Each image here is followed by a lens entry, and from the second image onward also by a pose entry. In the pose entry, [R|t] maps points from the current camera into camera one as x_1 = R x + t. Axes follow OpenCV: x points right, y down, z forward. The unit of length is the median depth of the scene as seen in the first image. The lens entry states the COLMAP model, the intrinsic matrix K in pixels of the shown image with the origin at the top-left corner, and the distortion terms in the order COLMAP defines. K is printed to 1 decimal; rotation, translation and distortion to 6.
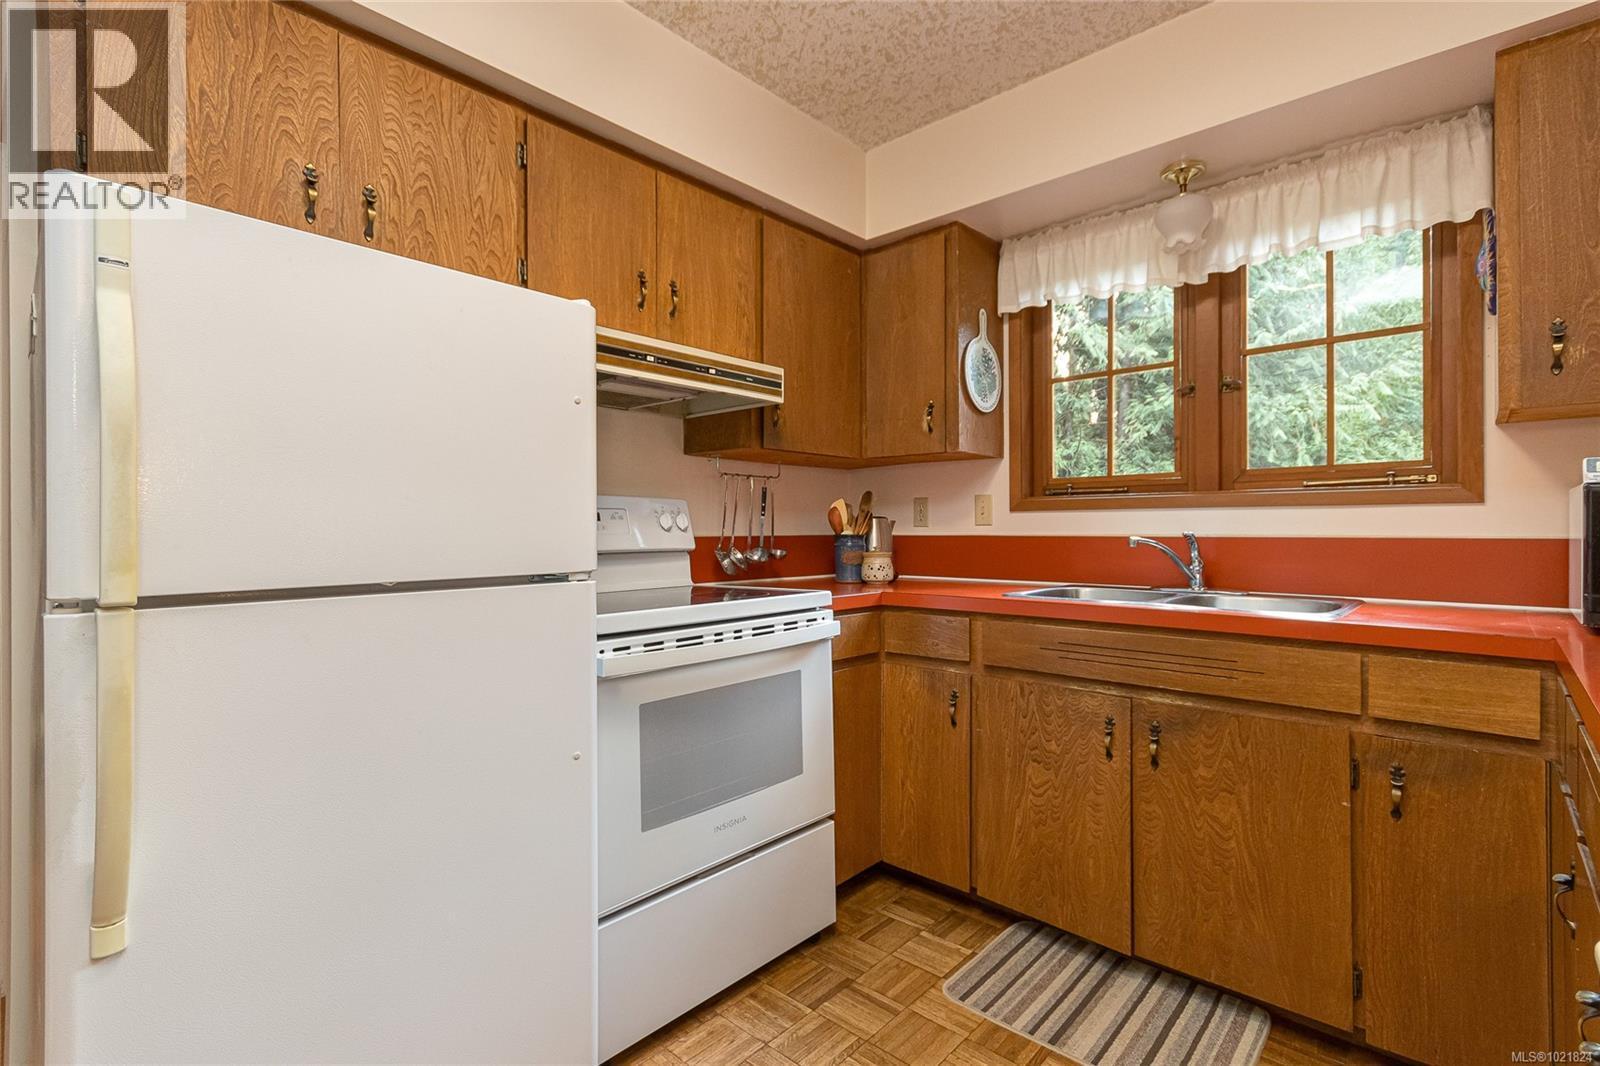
lens RADIAL K [[736.9, 0, 765.3], [0, 736.9, 529.4], [0, 0, 1]] dist [0.005790, 0.000860]
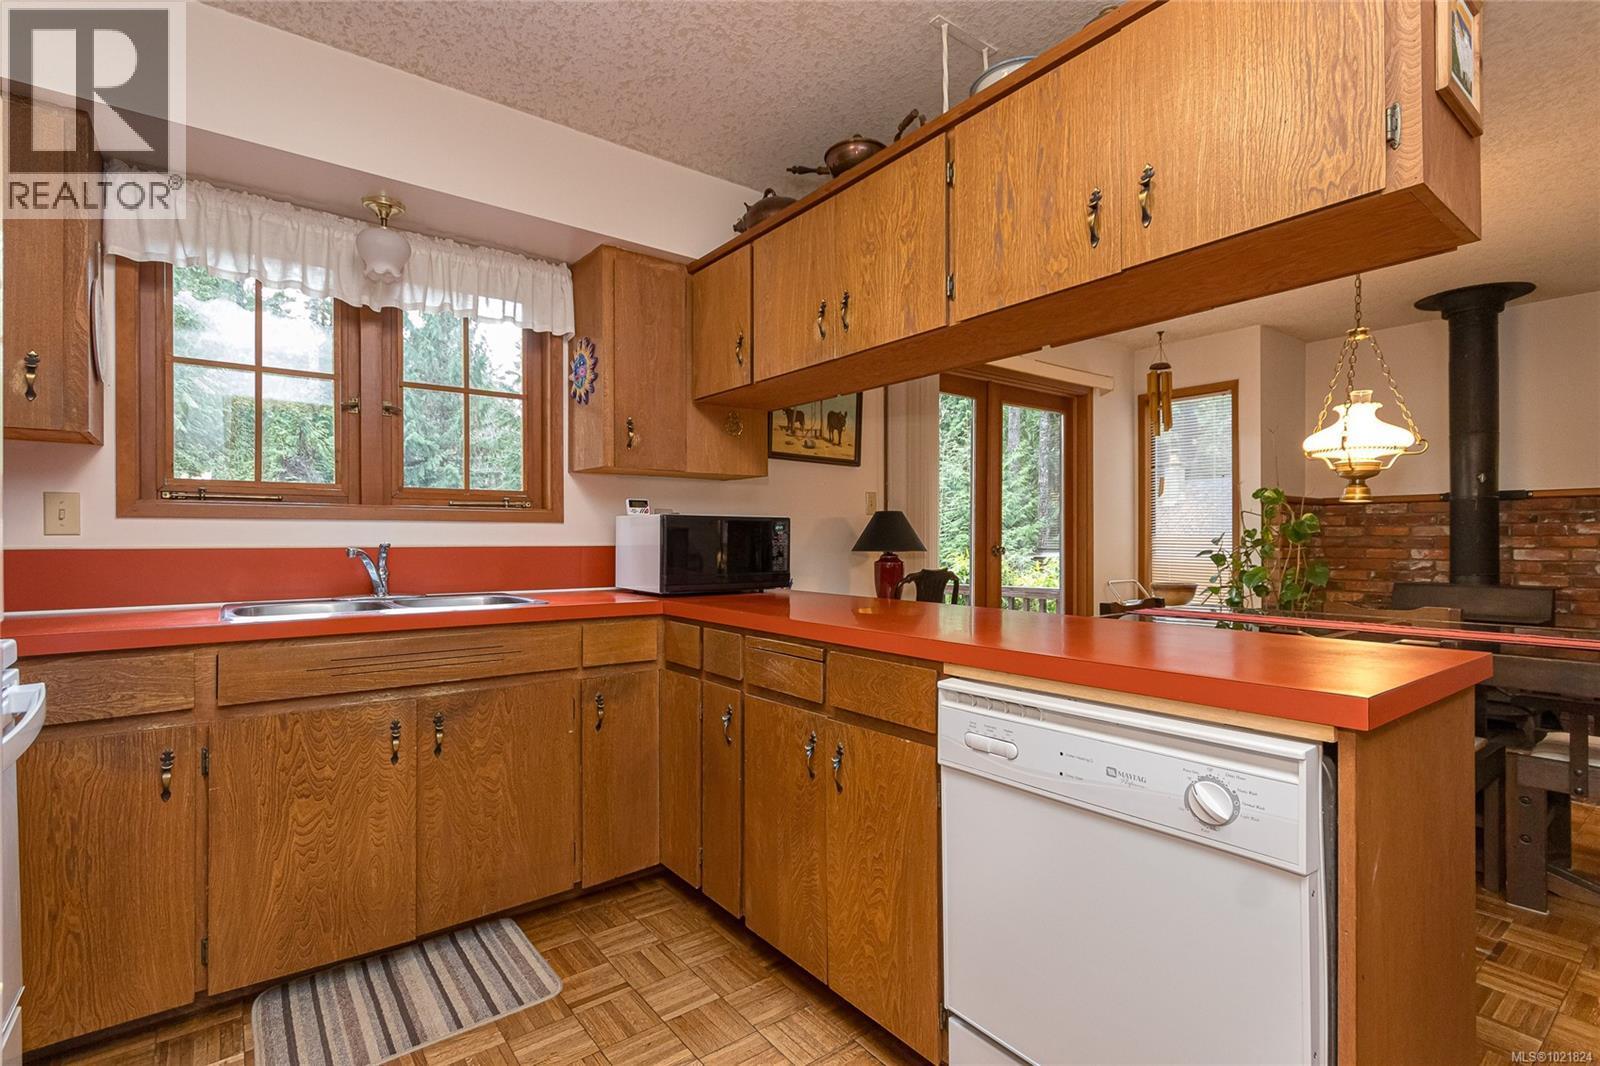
lens RADIAL K [[760.2, 0, 787.5], [0, 760.2, 538.3], [0, 0, 1]] dist [0.000328, 0.000203]
pose [[0.160423, 0.002625, 0.987045, -0.488092], [0.000635, 0.999996, -0.002763, 0.000781], [-0.987048, 0.001070, 0.160421, 0.281367]]
